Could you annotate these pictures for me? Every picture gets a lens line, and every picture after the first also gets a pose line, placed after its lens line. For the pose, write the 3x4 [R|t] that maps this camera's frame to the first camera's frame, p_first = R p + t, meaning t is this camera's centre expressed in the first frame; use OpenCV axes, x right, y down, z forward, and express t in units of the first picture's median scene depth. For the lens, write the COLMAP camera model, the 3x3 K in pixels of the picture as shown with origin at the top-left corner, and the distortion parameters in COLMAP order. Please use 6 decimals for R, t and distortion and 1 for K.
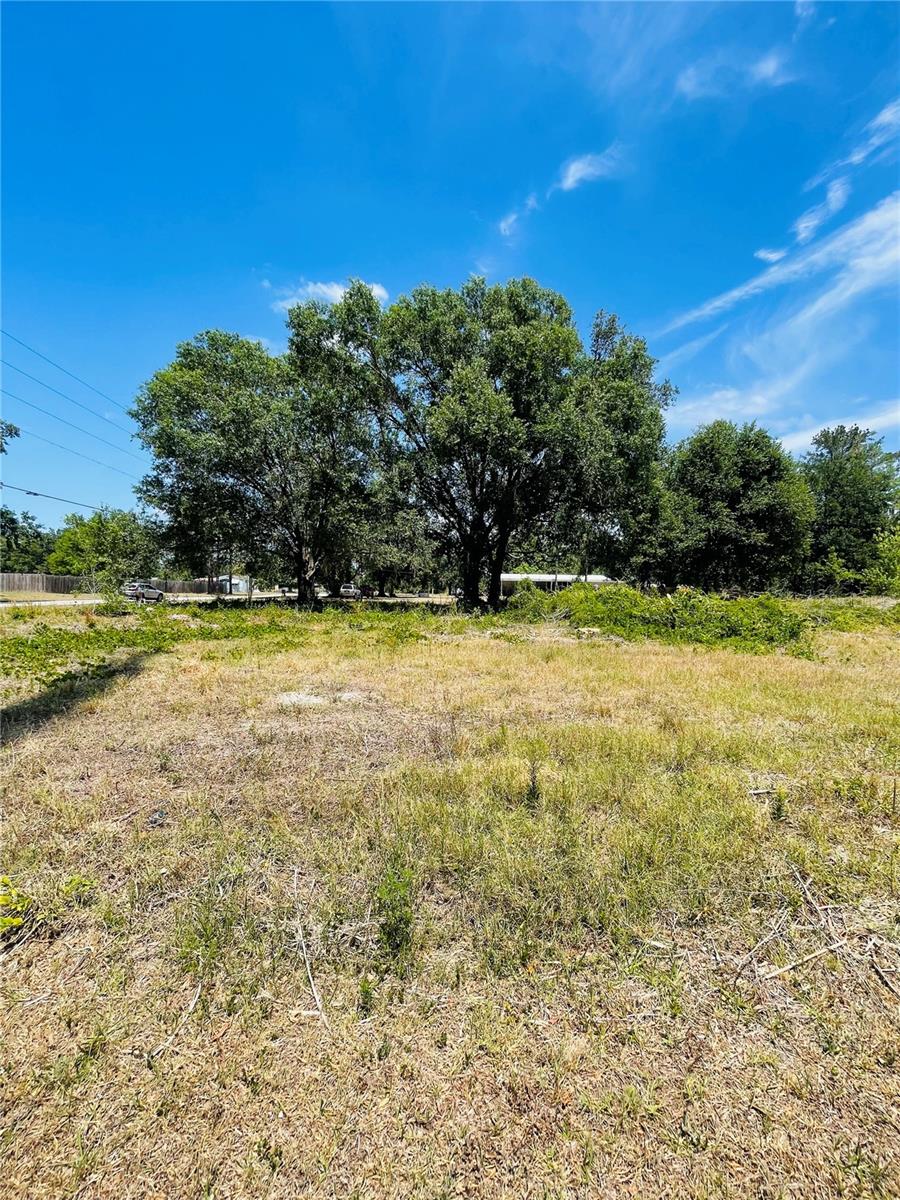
lens RADIAL K [[483.0, 0, 455.4], [0, 483.0, 598.9], [0, 0, 1]] dist [-0.001752, 0.001378]
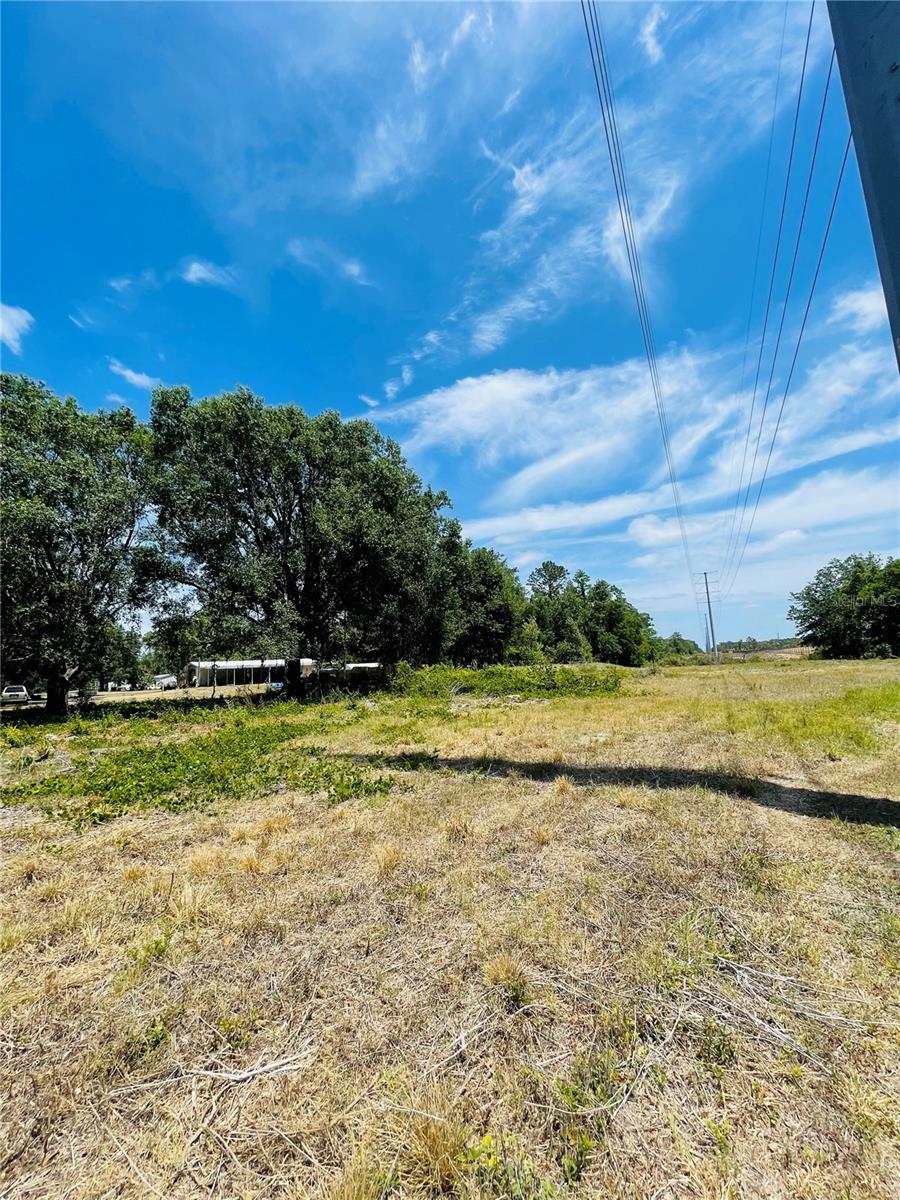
lens RADIAL K [[483.0, 0, 438.6], [0, 483.0, 587.3], [0, 0, 1]] dist [-0.001752, 0.001378]
pose [[0.764787, 0.047883, 0.642501, -0.436643], [0.073955, 0.984119, -0.161373, -0.023166], [-0.640025, 0.170932, 0.749100, 0.010619]]
